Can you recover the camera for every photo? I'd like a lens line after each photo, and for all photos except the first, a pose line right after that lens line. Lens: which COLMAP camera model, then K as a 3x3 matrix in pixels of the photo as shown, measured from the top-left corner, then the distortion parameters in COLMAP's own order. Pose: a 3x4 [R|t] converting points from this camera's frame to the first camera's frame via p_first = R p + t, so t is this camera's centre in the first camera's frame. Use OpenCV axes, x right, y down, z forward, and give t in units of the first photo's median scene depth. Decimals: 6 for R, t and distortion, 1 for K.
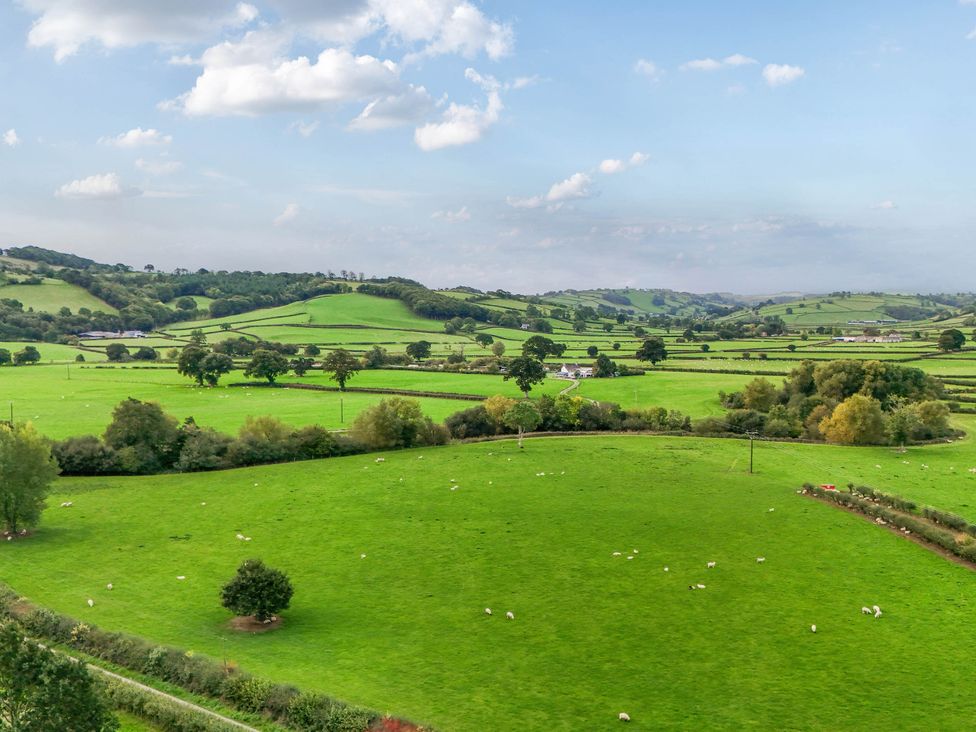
lens RADIAL K [[952.0, 0, 491.9], [0, 952.0, 344.6], [0, 0, 1]] dist [0.136920, -0.233447]
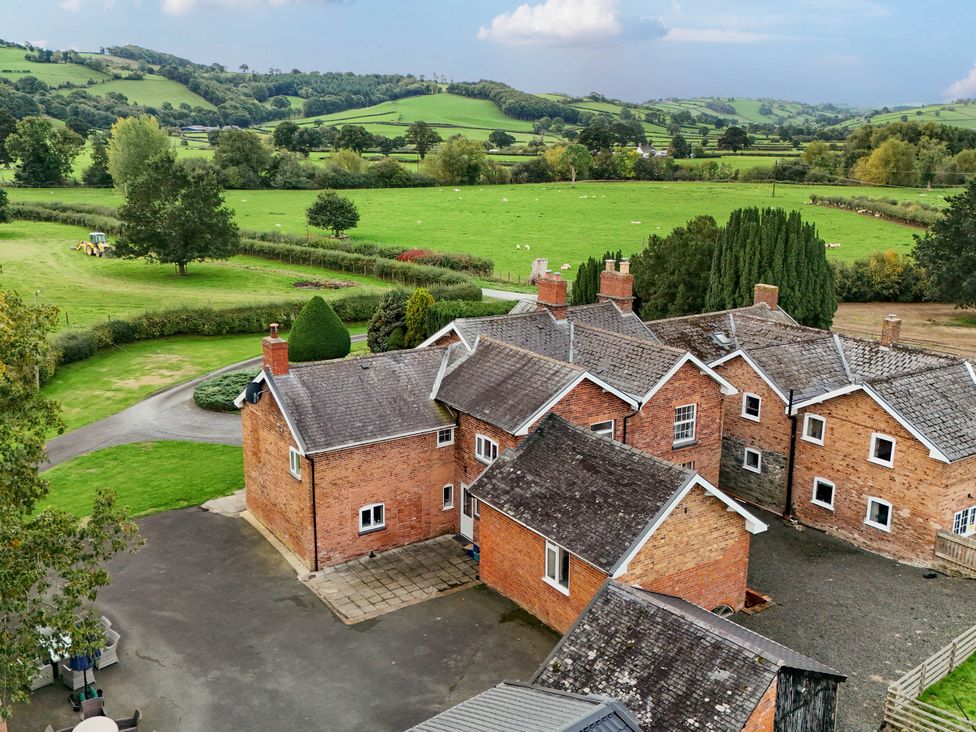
lens RADIAL K [[961.7, 0, 493.0], [0, 961.7, 346.4], [0, 0, 1]] dist [0.101888, -0.148860]
pose [[0.995175, 0.029195, -0.093675, 0.010564], [-0.011018, 0.981921, 0.188971, 0.017659], [0.097499, -0.187027, 0.977504, -0.031137]]
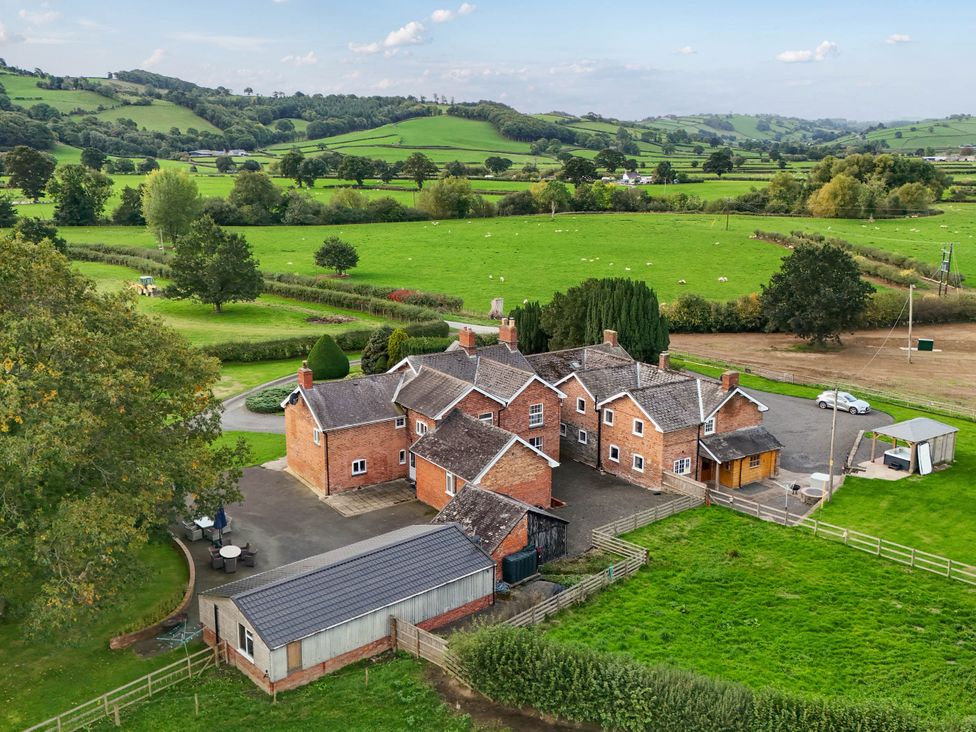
lens RADIAL K [[961.7, 0, 493.0], [0, 961.7, 346.4], [0, 0, 1]] dist [0.101888, -0.148860]
pose [[0.994992, 0.021342, -0.097653, 0.017230], [-0.004093, 0.984821, 0.173526, 0.012104], [0.099874, -0.172257, 0.979976, -0.055992]]
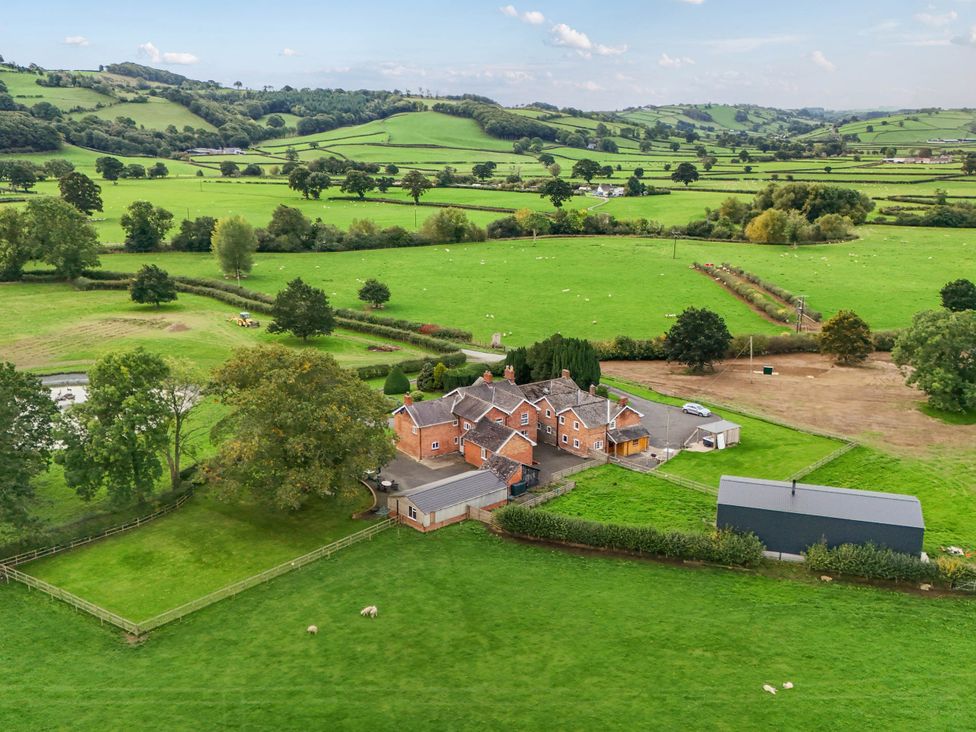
lens RADIAL K [[961.7, 0, 493.0], [0, 961.7, 346.4], [0, 0, 1]] dist [0.101888, -0.148860]
pose [[0.996638, 0.023961, -0.078355, 0.019207], [-0.008735, 0.981906, 0.189166, -0.003848], [0.081470, -0.187846, 0.978814, -0.110103]]
